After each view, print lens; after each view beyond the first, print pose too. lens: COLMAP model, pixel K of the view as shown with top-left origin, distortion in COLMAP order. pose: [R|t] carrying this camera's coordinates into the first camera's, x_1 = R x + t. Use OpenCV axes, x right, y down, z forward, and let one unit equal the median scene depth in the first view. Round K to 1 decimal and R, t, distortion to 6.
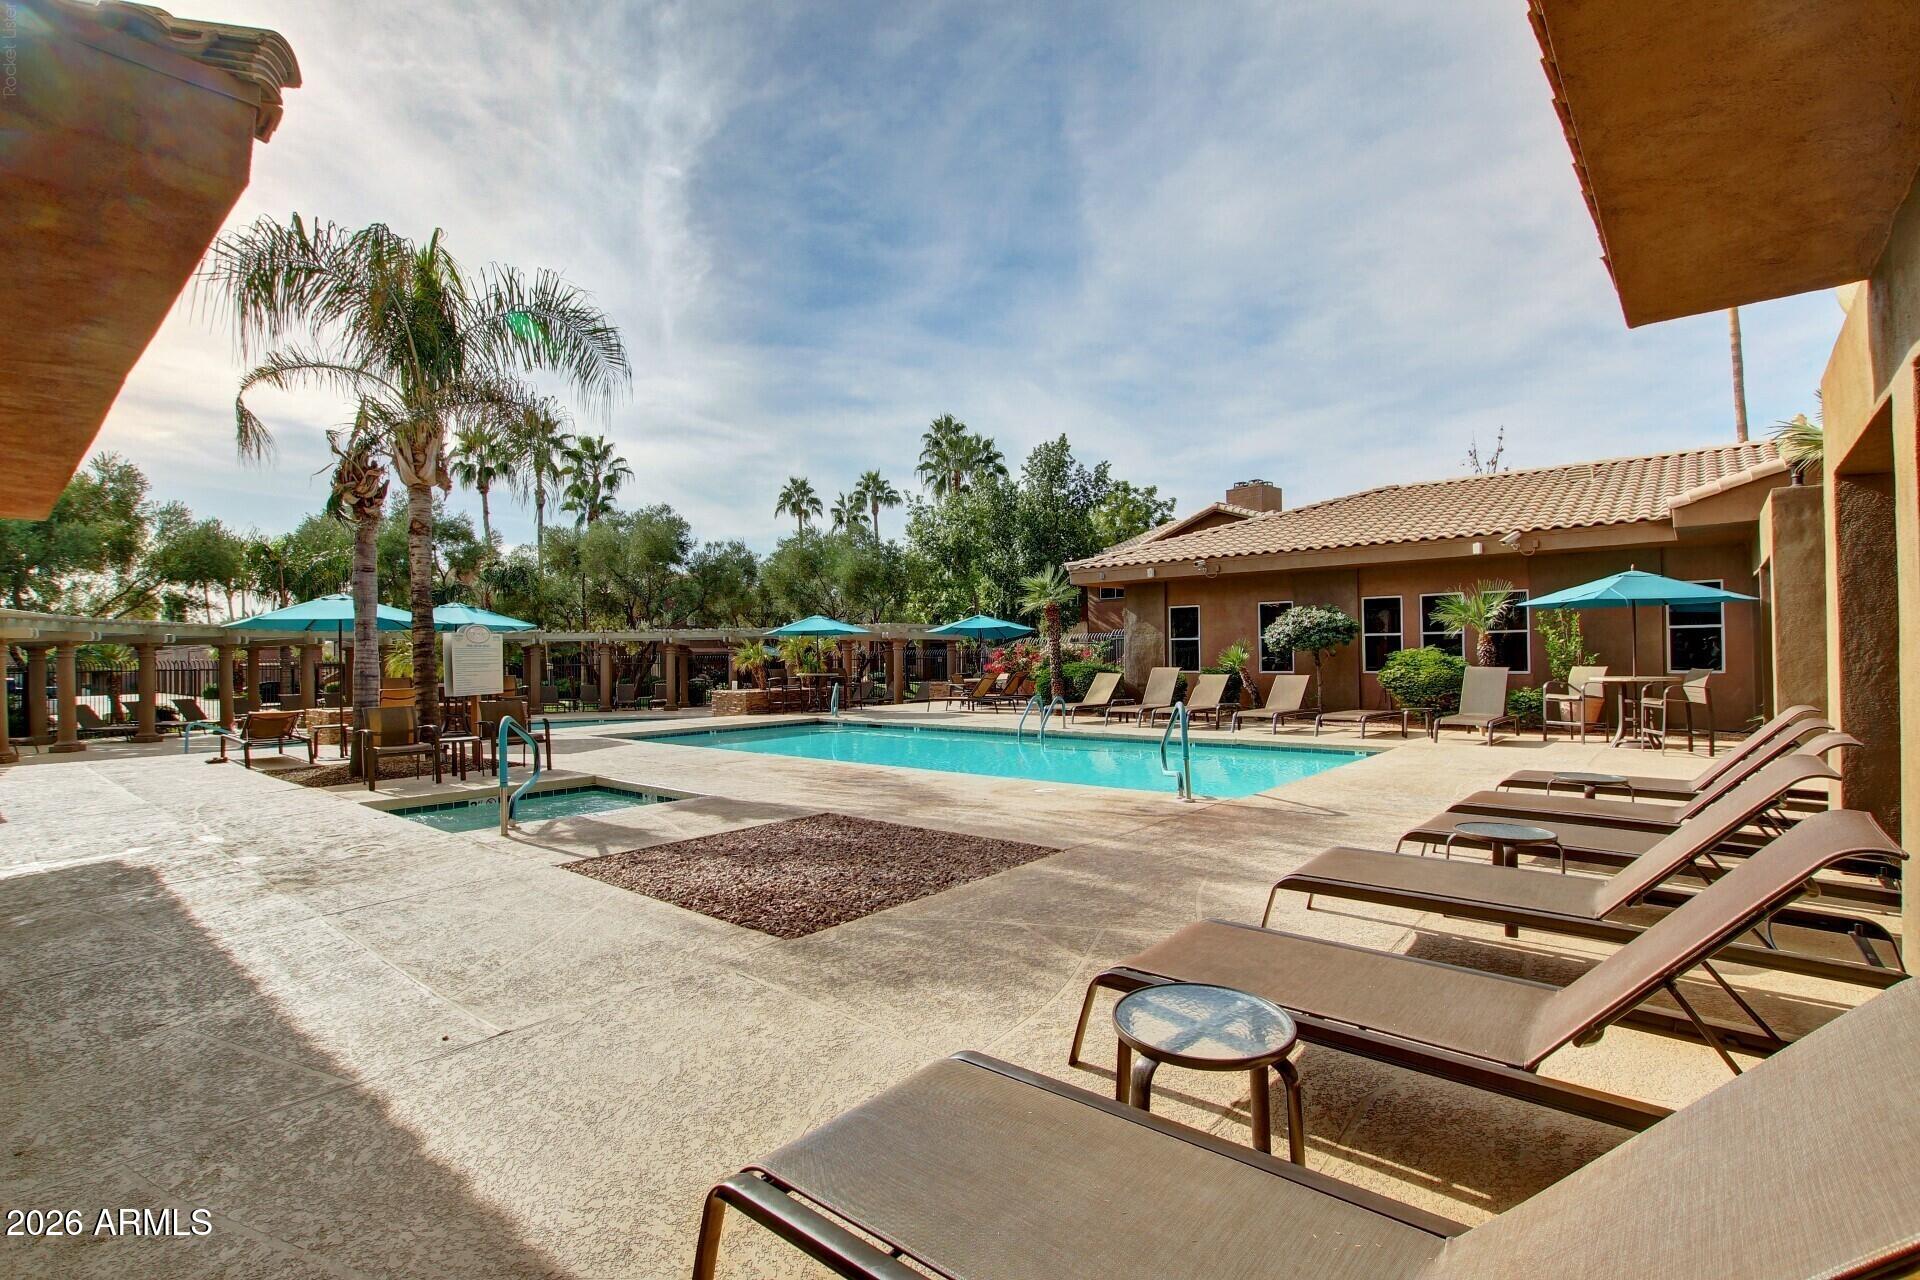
lens RADIAL K [[892.6, 0, 954.5], [0, 892.6, 643.1], [0, 0, 1]] dist [-0.064943, 0.018724]
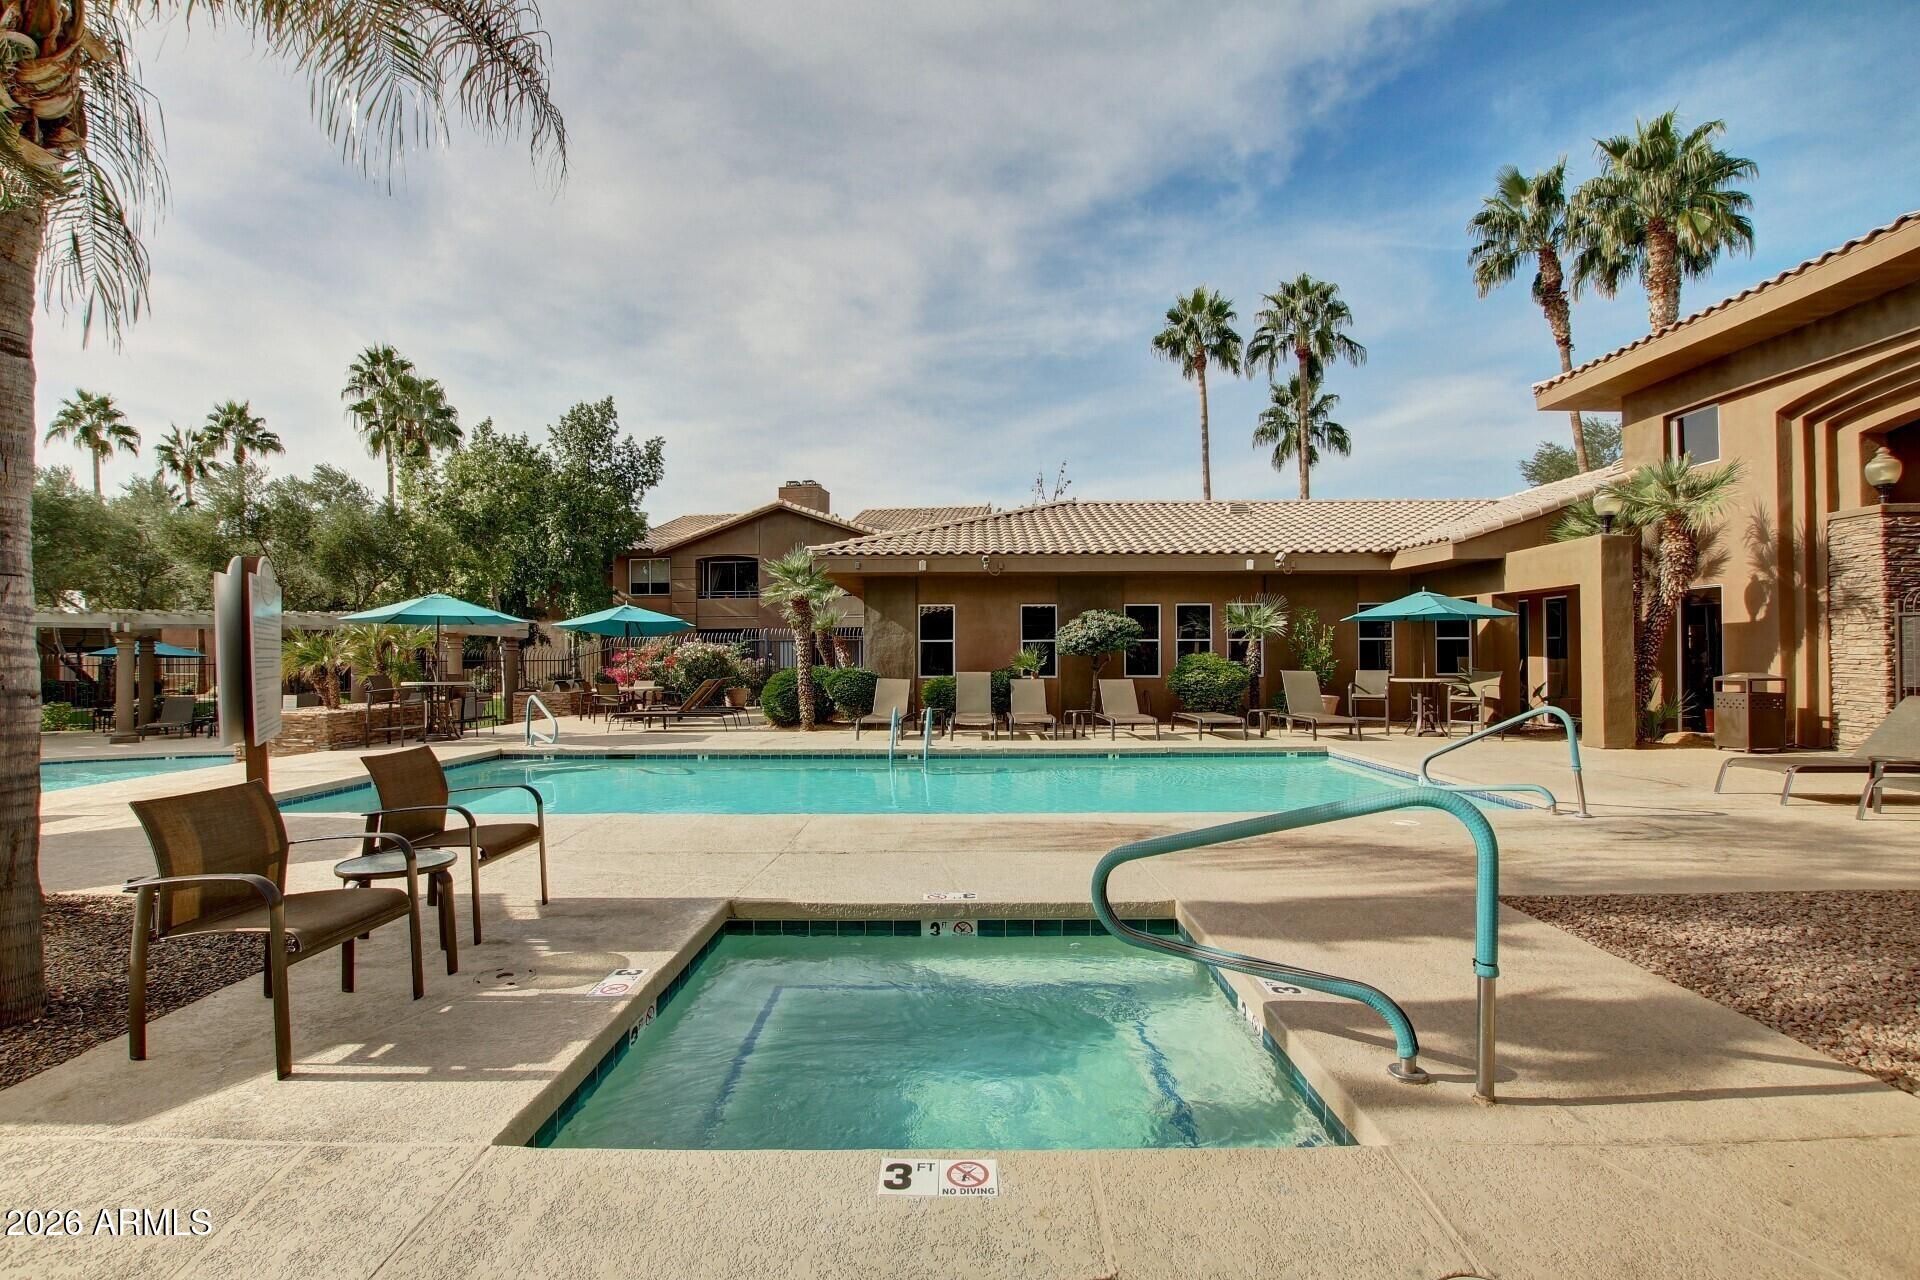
lens RADIAL K [[892.6, 0, 954.5], [0, 892.6, 643.1], [0, 0, 1]] dist [-0.064943, 0.018724]
pose [[0.757209, 0.021031, 0.652834, -0.130665], [-0.015272, 0.999778, -0.014494, 0.004246], [-0.652994, 0.001005, 0.757362, 0.120249]]
